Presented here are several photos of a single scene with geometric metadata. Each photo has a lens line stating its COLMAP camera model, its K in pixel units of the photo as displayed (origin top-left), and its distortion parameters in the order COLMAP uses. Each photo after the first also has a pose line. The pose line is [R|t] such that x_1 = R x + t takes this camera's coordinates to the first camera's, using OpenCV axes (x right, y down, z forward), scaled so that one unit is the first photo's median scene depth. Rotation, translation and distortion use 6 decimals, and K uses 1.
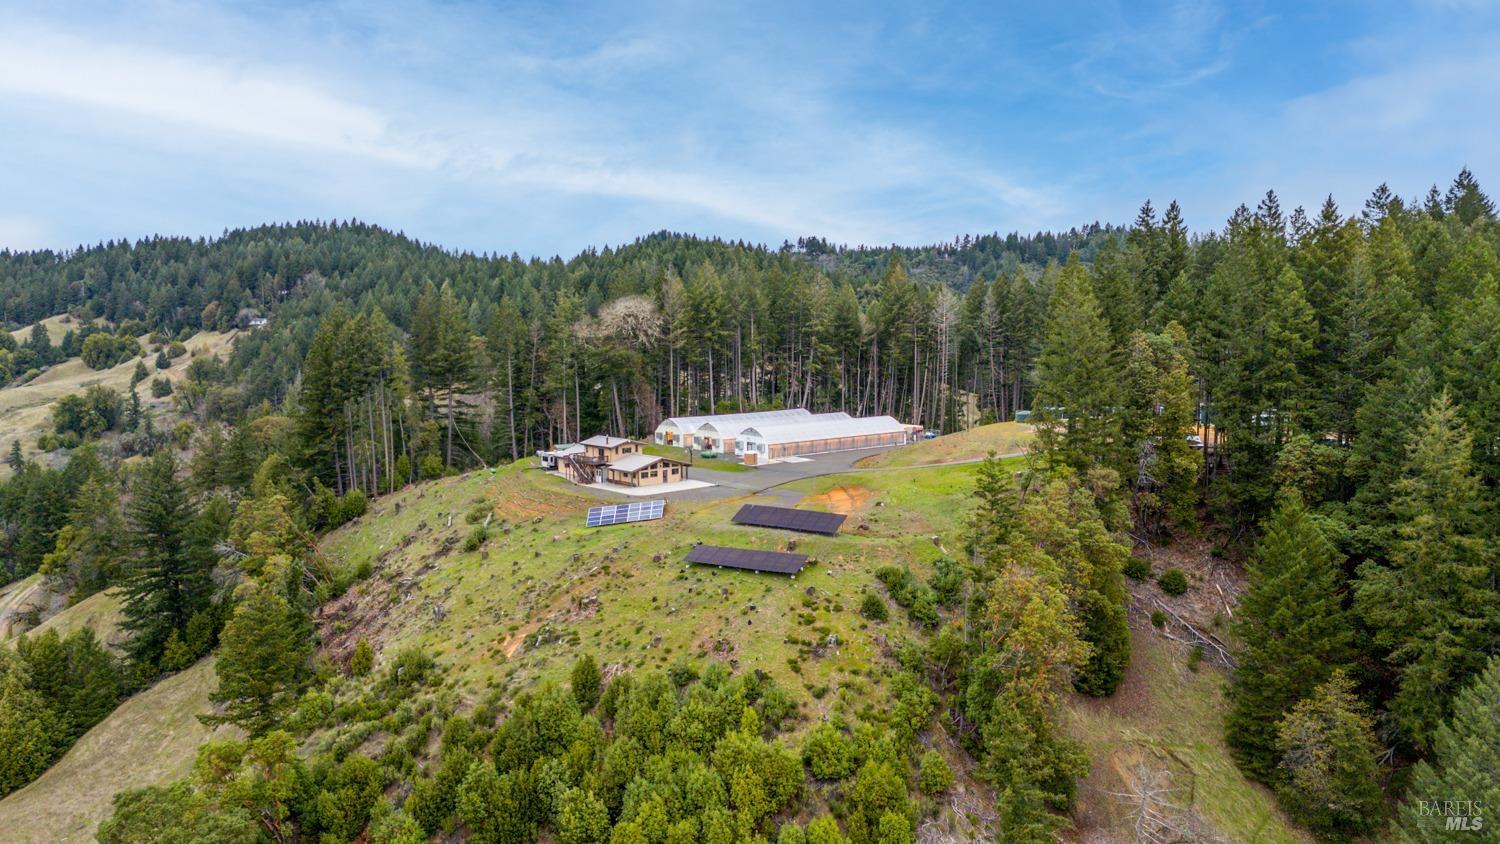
lens RADIAL K [[1101.9, 0, 750.0], [0, 1101.9, 422.0], [0, 0, 1]] dist [0.105427, -0.131833]
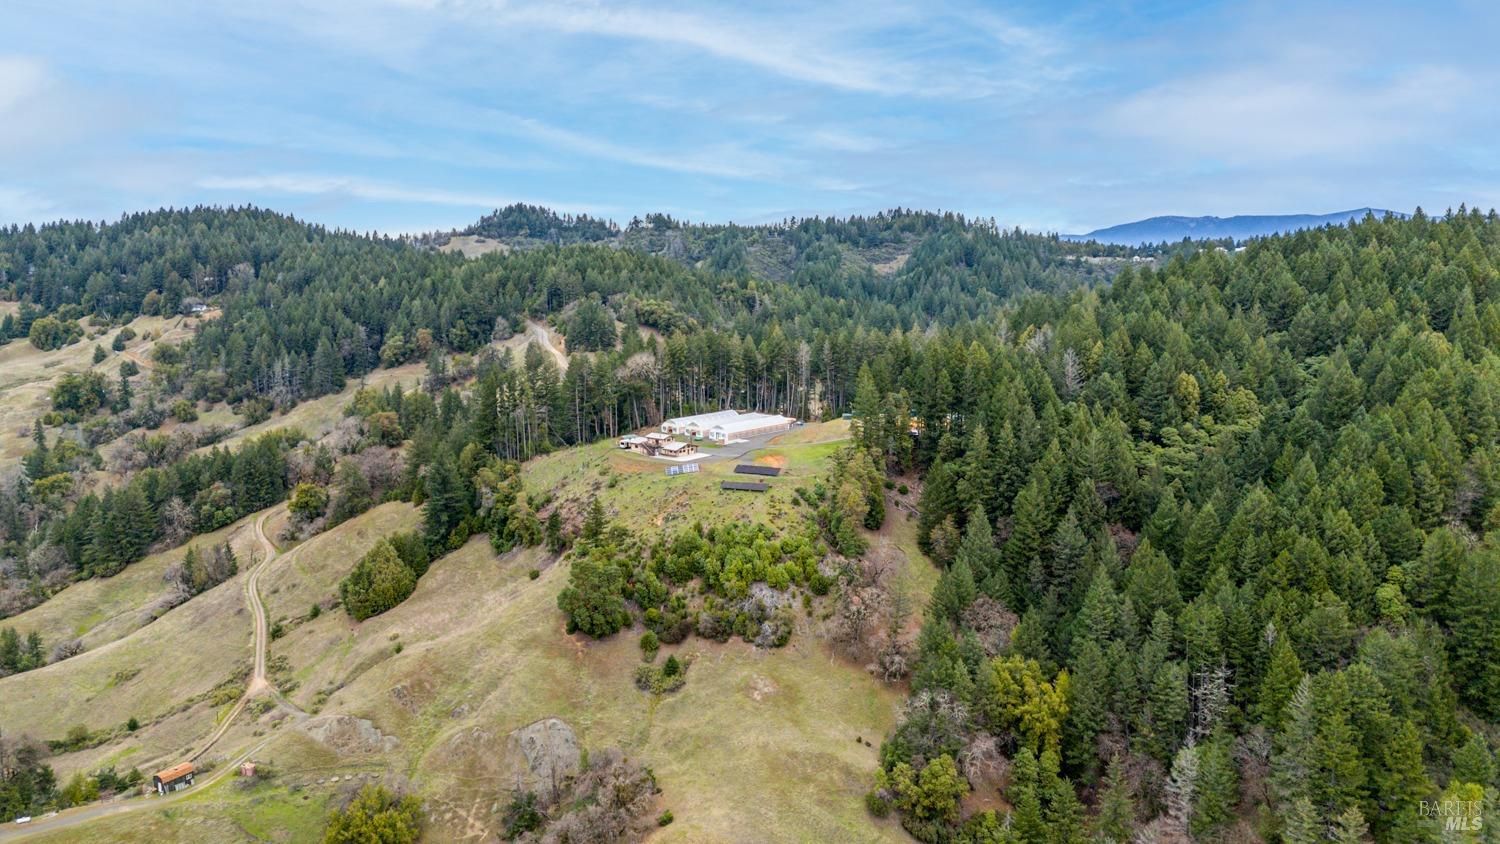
lens RADIAL K [[1075.7, 0, 725.6], [0, 1075.7, 422.1], [0, 0, 1]] dist [0.081646, -0.000592]
pose [[0.990671, -0.024149, 0.134119, -0.265898], [0.017141, 0.998439, 0.053160, -0.112409], [-0.135194, -0.050365, 0.989538, -1.037206]]
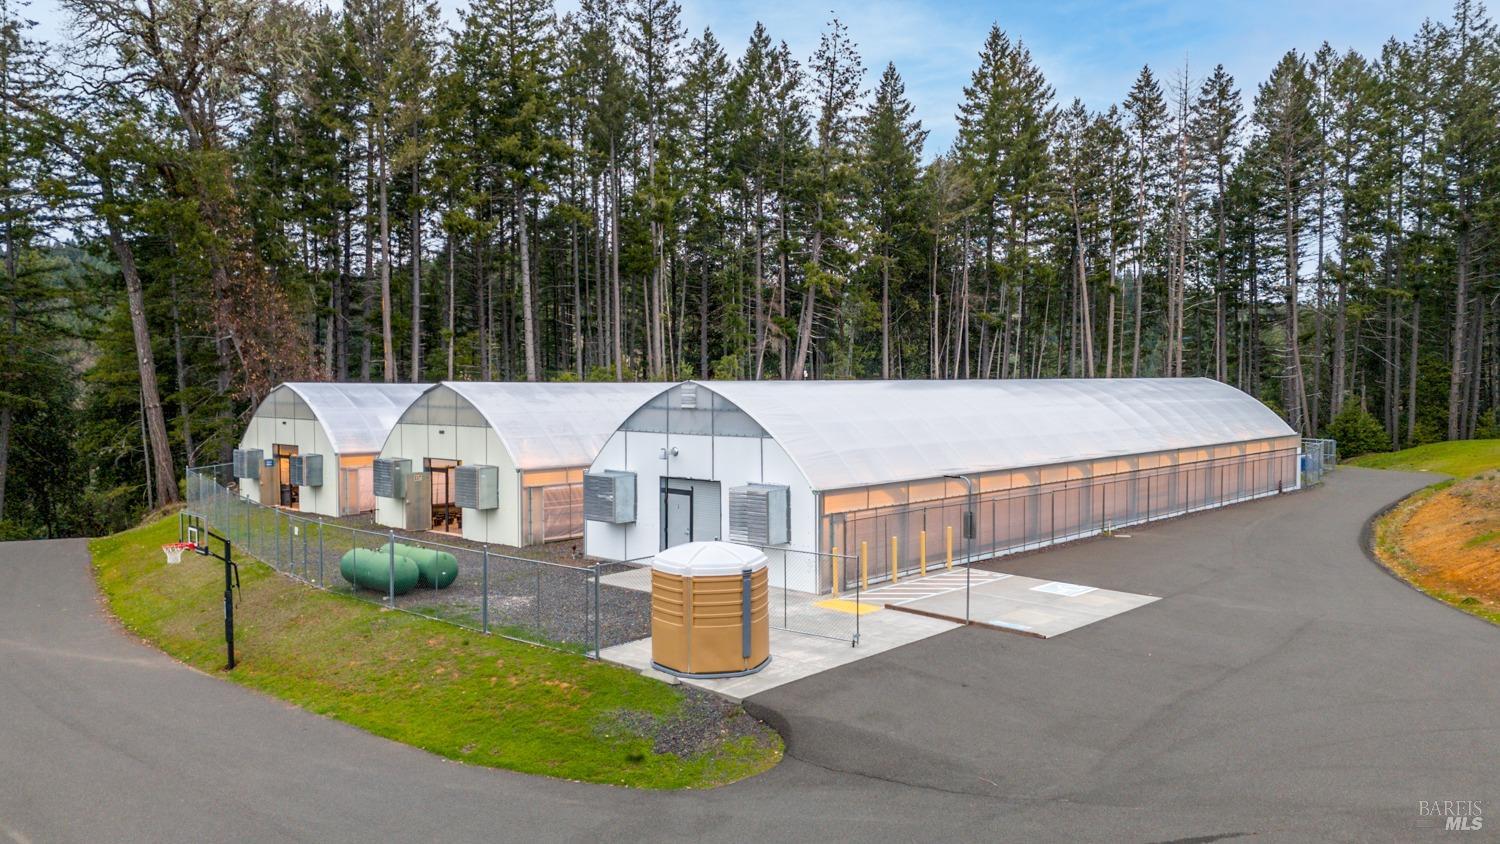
lens RADIAL K [[1101.9, 0, 750.0], [0, 1101.9, 422.0], [0, 0, 1]] dist [0.105427, -0.131833]
pose [[0.994038, -0.004682, 0.108936, -0.007493], [0.010627, 0.998481, -0.054060, 0.019734], [-0.108517, 0.054896, 0.992578, 0.882494]]
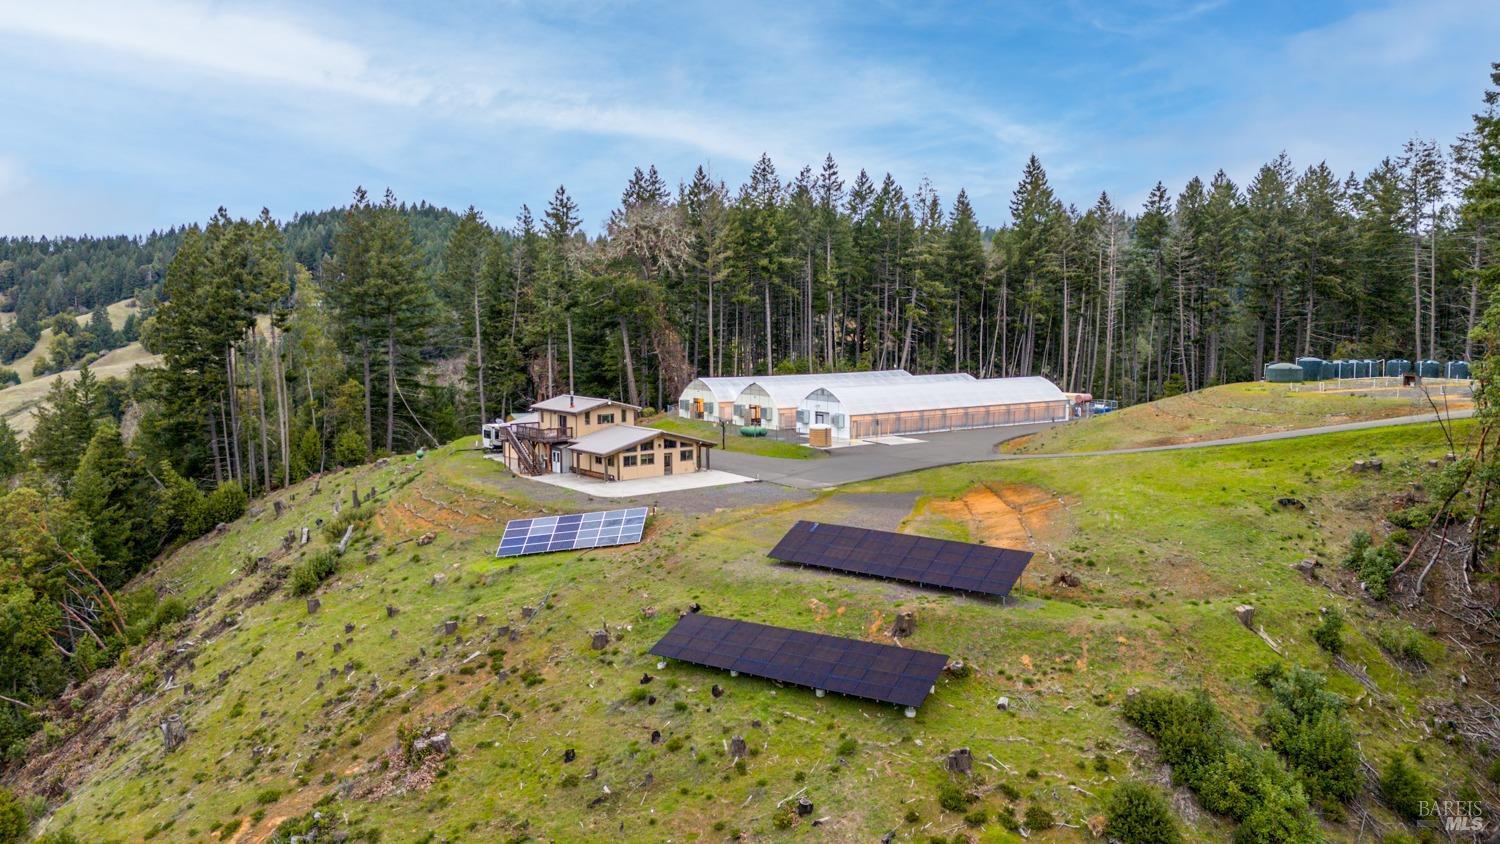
lens RADIAL K [[1101.9, 0, 750.0], [0, 1101.9, 422.0], [0, 0, 1]] dist [0.105427, -0.131833]
pose [[0.997228, 0.009138, -0.073847, 0.006637], [-0.008933, 0.999955, 0.003104, 0.023448], [0.073872, -0.002436, 0.997265, 0.398265]]
